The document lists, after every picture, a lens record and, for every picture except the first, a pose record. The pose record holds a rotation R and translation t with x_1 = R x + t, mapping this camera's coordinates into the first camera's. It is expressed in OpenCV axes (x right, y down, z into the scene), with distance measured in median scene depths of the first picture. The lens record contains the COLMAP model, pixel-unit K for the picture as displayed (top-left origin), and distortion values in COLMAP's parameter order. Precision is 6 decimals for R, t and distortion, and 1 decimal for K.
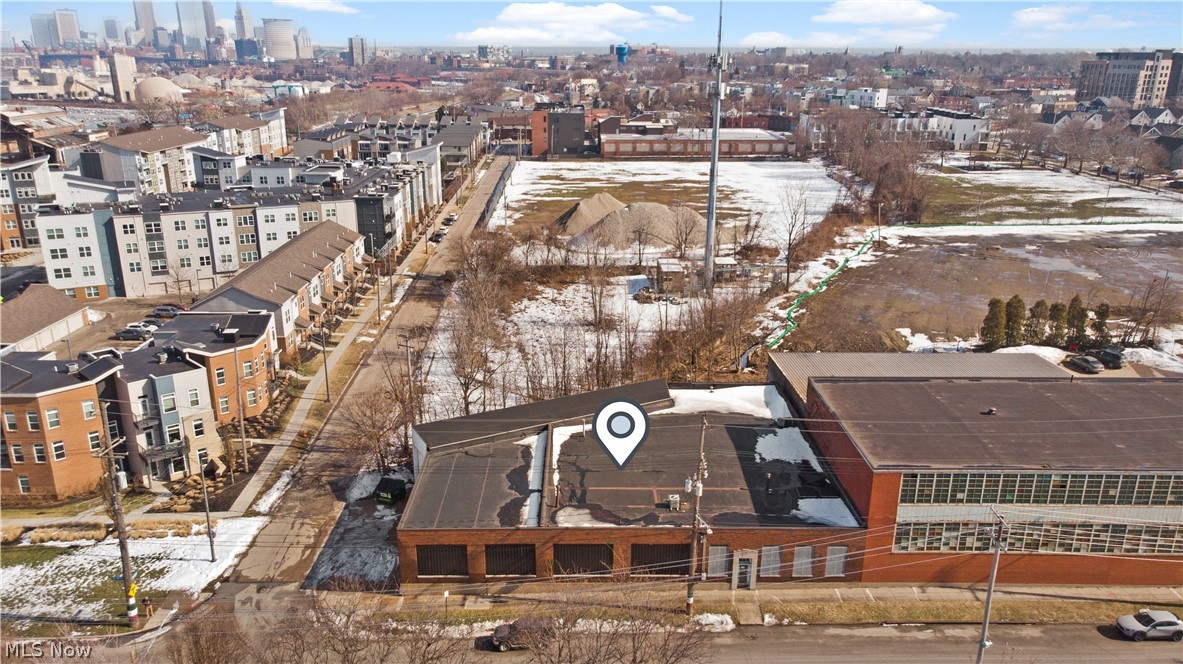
lens RADIAL K [[867.0, 0, 589.5], [0, 867.0, 333.9], [0, 0, 1]] dist [0.030411, 0.000720]
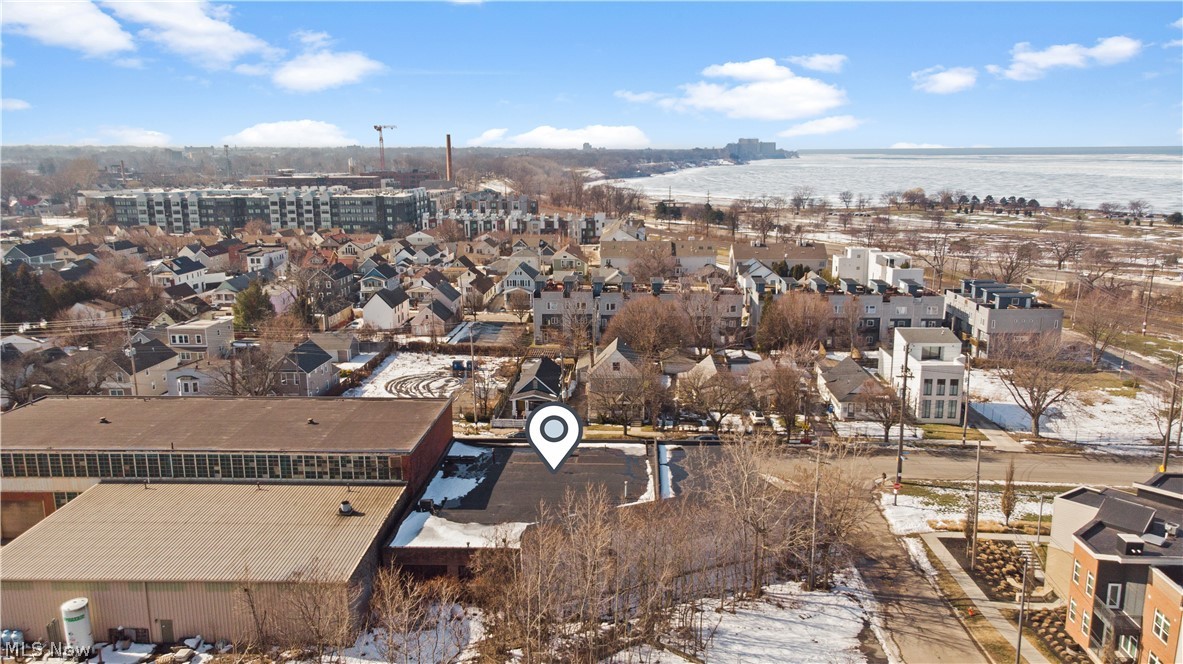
lens RADIAL K [[867.0, 0, 589.5], [0, 867.0, 333.9], [0, 0, 1]] dist [0.030411, 0.000720]
pose [[-0.997180, -0.012074, 0.074066, -0.022187], [0.026399, 0.867449, 0.496825, -0.337820], [-0.070248, 0.497379, -0.864684, 1.045079]]
